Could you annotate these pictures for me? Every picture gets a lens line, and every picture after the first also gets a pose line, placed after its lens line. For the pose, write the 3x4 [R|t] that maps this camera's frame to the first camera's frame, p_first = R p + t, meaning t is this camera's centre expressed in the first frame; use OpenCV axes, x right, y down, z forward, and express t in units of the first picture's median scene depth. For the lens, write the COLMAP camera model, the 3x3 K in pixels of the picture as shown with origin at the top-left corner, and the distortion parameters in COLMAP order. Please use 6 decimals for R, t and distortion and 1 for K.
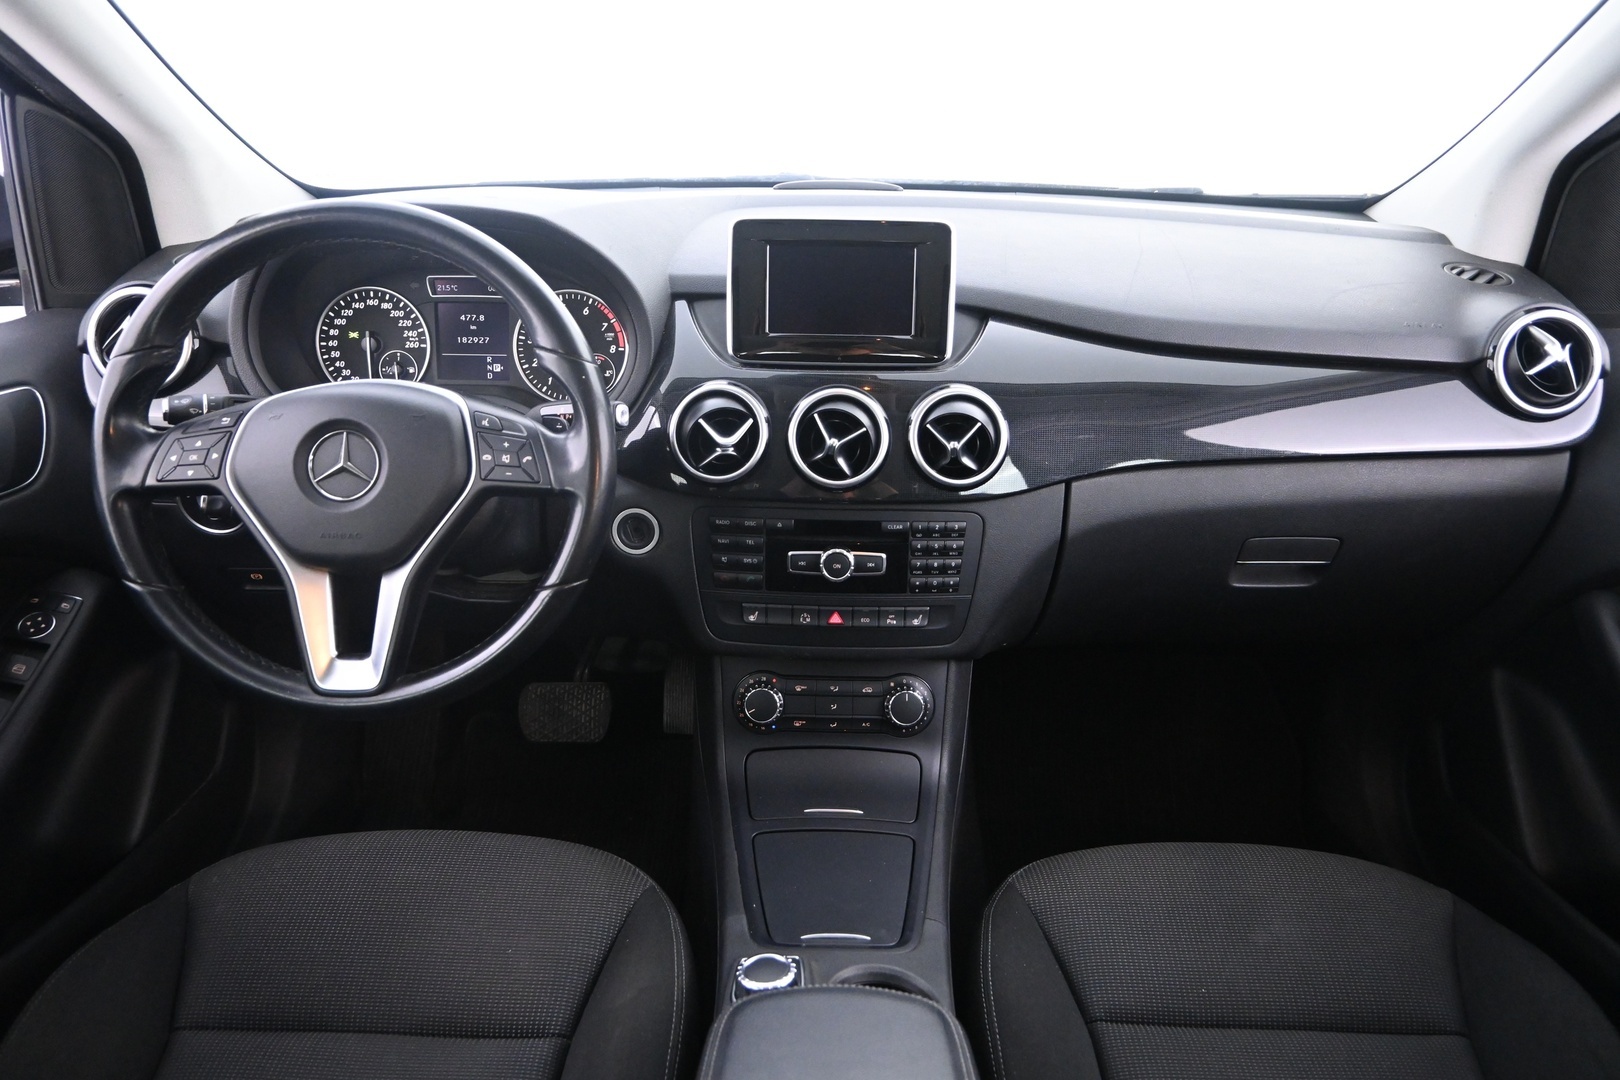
lens RADIAL K [[1109.9, 0, 810.7], [0, 1109.9, 546.1], [0, 0, 1]] dist [0.004945, 0.001560]
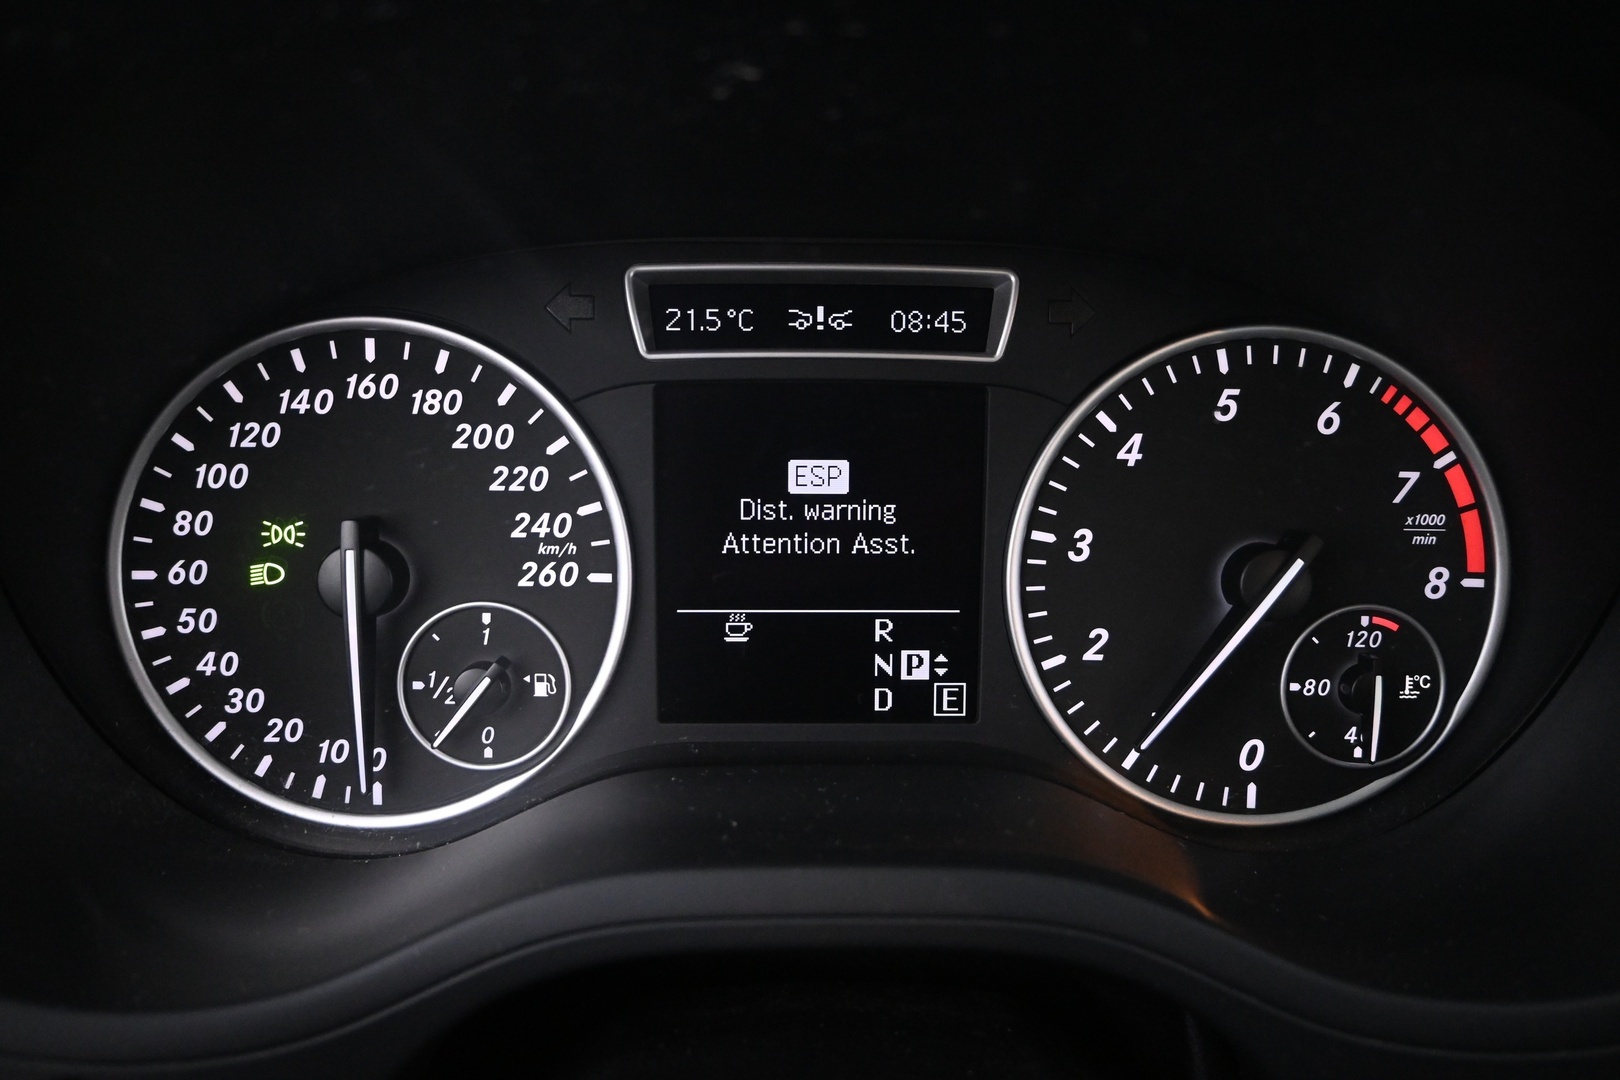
lens RADIAL K [[1280.9, 0, 808.3], [0, 1280.9, 539.4], [0, 0, 1]] dist [-0.027897, 0.001285]
pose [[0.998754, -0.011832, 0.048479, -0.320137], [0.014579, 0.998284, -0.056712, -0.173293], [-0.047725, 0.057348, 0.997213, 0.744380]]
